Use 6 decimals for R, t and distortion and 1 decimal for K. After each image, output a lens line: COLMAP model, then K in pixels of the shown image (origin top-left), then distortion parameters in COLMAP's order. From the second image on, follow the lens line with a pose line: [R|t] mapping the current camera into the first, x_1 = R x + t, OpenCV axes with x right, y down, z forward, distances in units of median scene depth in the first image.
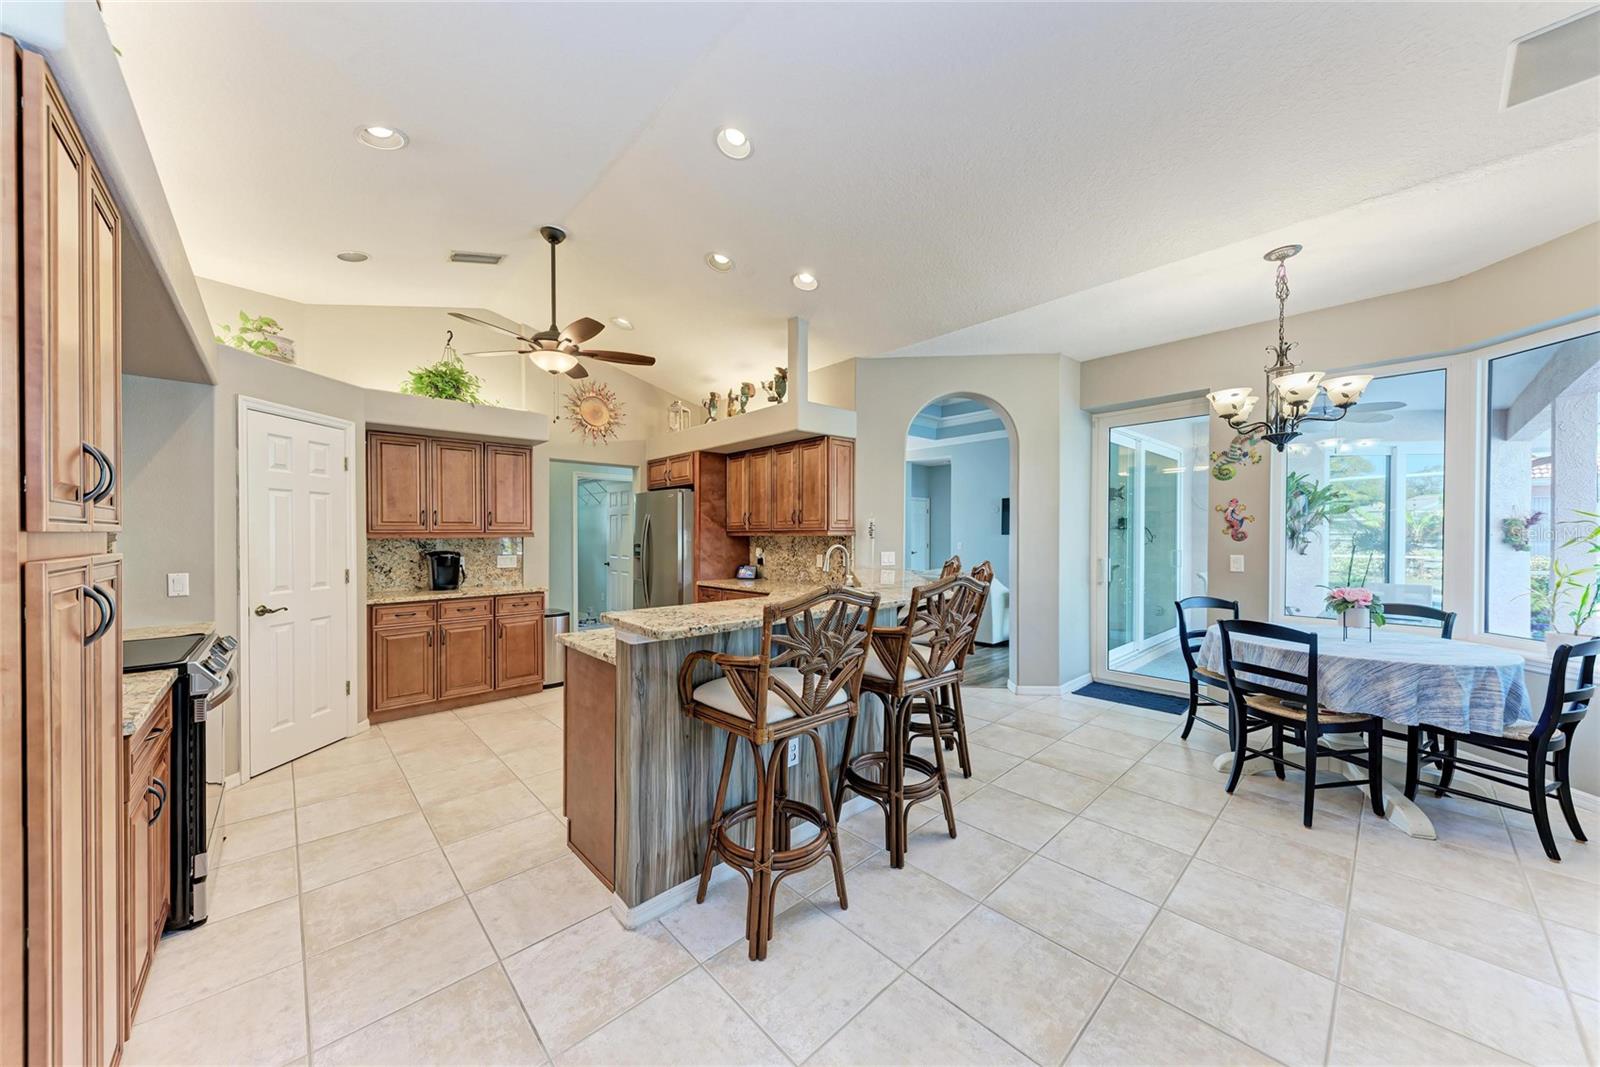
lens RADIAL K [[553.2, 0, 809.3], [0, 553.2, 536.3], [0, 0, 1]] dist [0.011623, -0.002067]
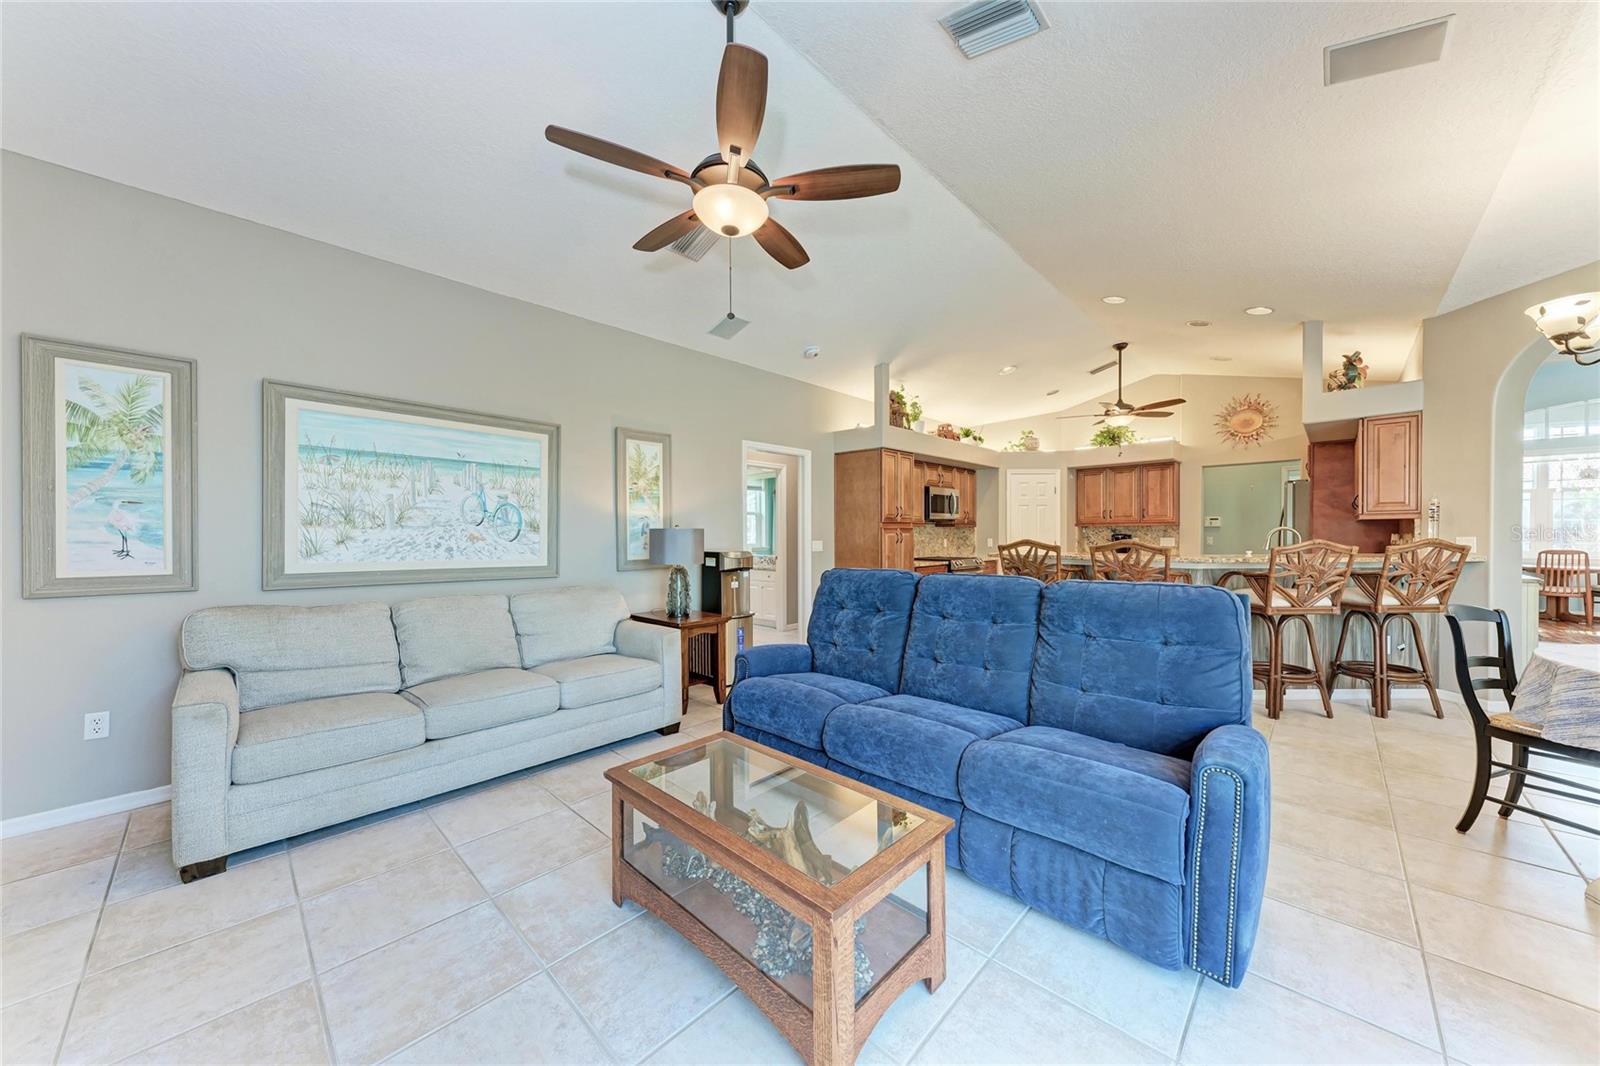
lens RADIAL K [[553.2, 0, 791.7], [0, 553.2, 537.7], [0, 0, 1]] dist [0.011623, -0.002067]
pose [[0.046052, 0.010373, -0.998885, 1.006169], [0.001402, 0.999944, 0.010448, 0.020715], [0.998938, -0.001882, 0.046035, -0.070327]]
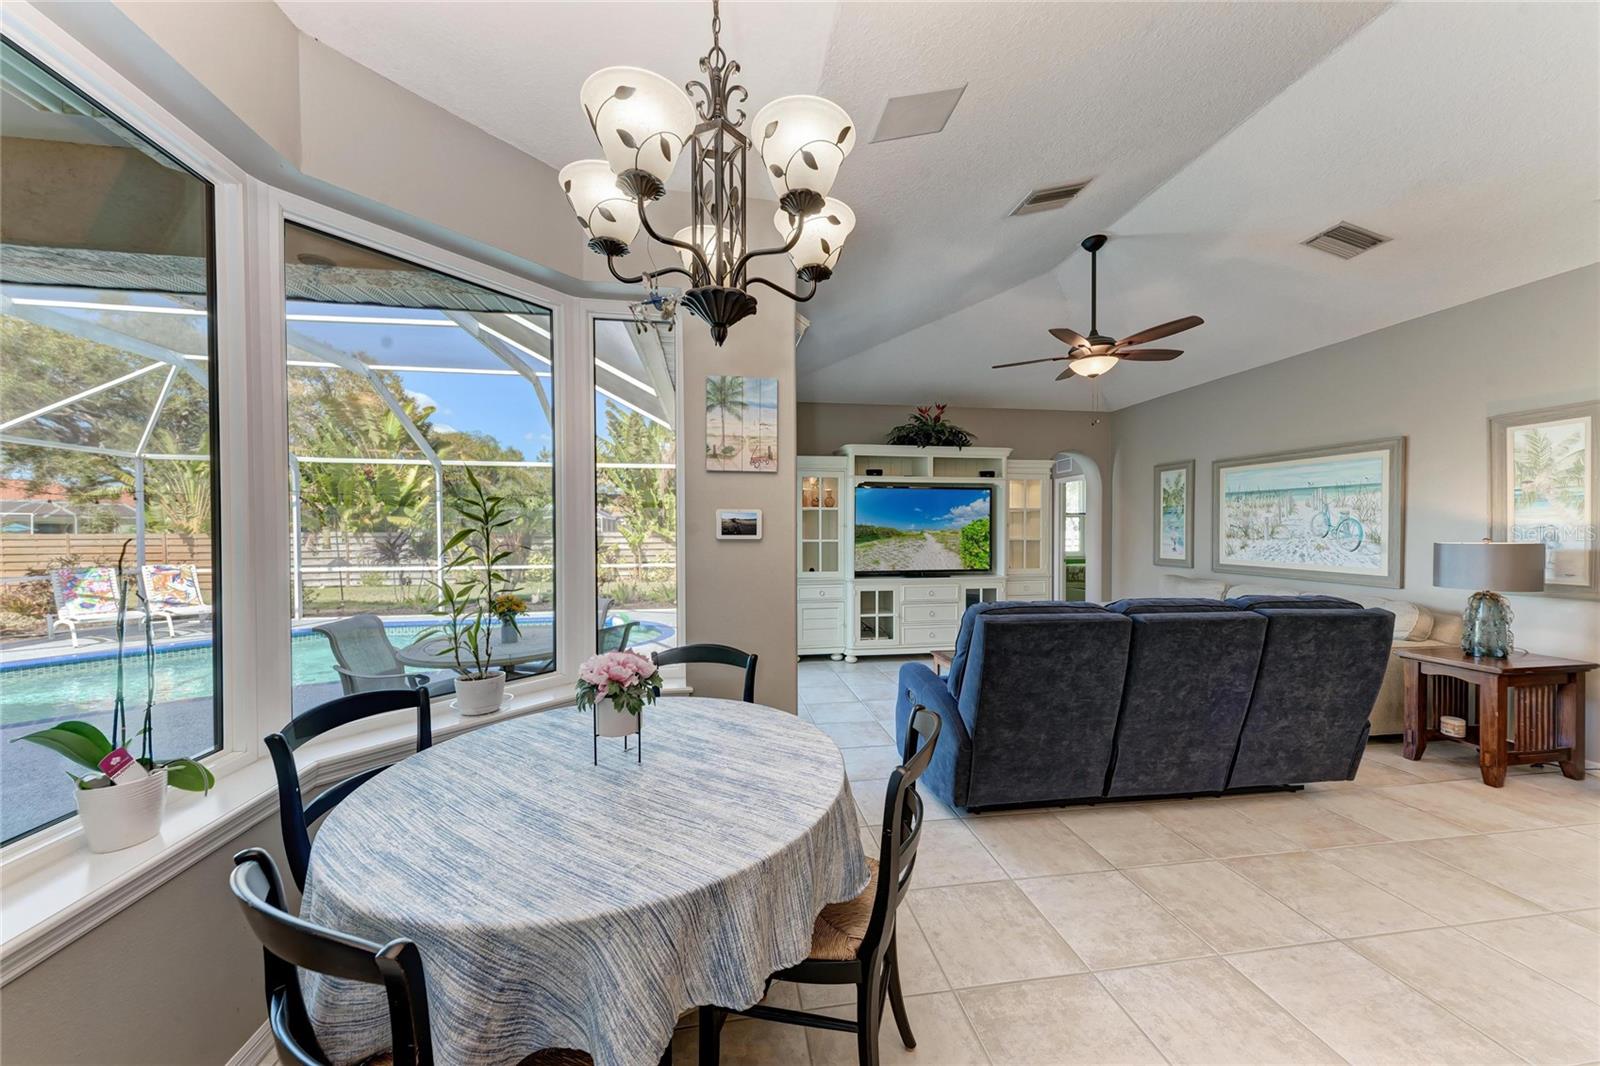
lens RADIAL K [[553.2, 0, 806.9], [0, 553.2, 530.7], [0, 0, 1]] dist [0.011623, -0.002067]
pose [[-0.826677, 0.005884, 0.562646, 0.383096], [0.003956, 0.999981, -0.004646, -0.000629], [-0.562663, -0.001615, -0.826685, 0.875569]]
